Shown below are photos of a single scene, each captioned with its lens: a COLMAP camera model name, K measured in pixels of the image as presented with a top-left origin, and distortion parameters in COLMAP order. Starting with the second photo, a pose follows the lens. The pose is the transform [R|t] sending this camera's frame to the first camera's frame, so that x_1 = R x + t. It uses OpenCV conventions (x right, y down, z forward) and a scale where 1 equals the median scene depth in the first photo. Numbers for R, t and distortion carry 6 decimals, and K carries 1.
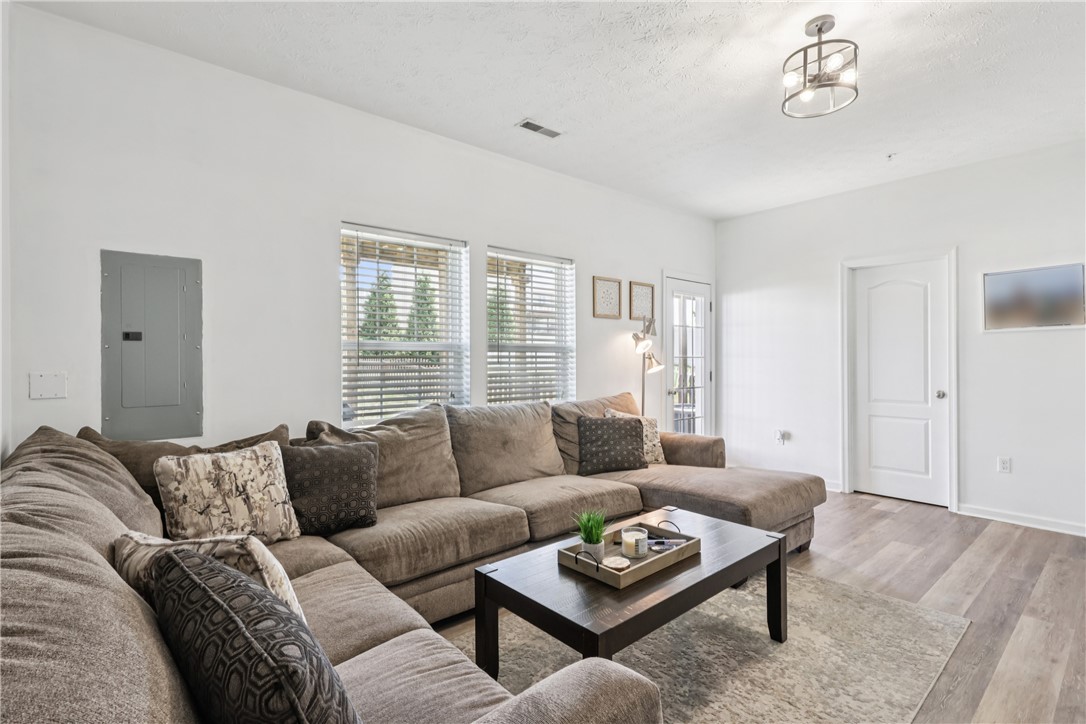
lens RADIAL K [[515.9, 0, 536.8], [0, 515.9, 359.3], [0, 0, 1]] dist [0.003484, 0.000492]
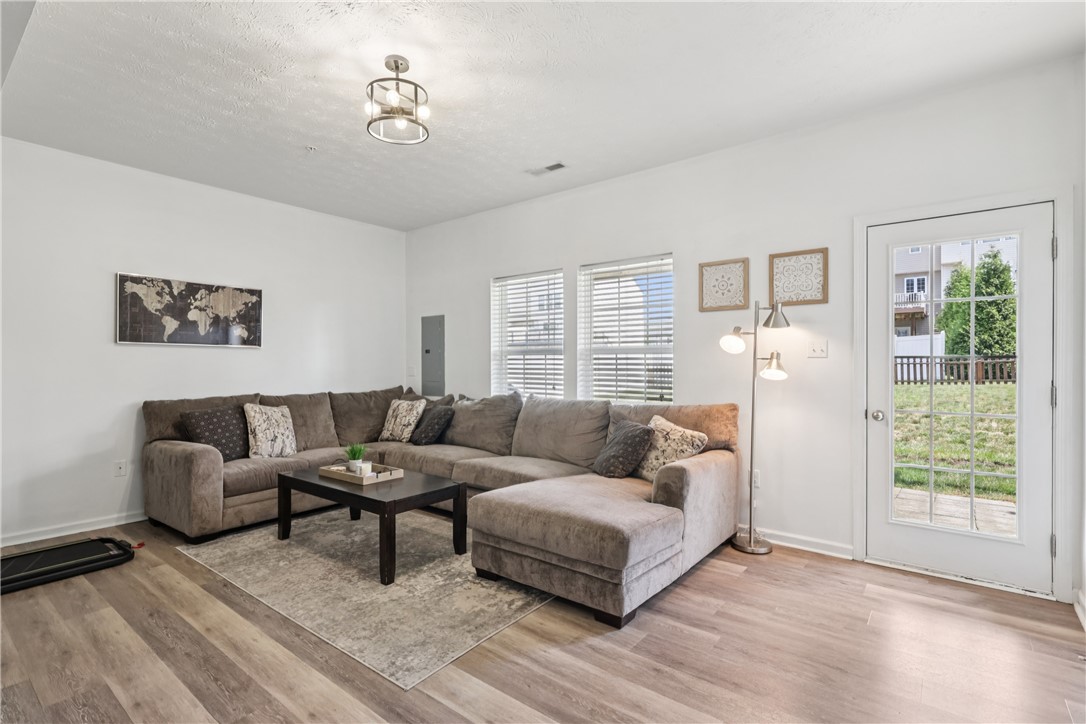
lens RADIAL K [[515.9, 0, 536.8], [0, 515.9, 359.3], [0, 0, 1]] dist [0.003484, 0.000492]
pose [[0.187567, -0.004001, -0.982244, 1.582203], [0.000047, 0.999992, -0.004065, 0.002297], [0.982252, 0.000716, 0.187566, 1.000815]]
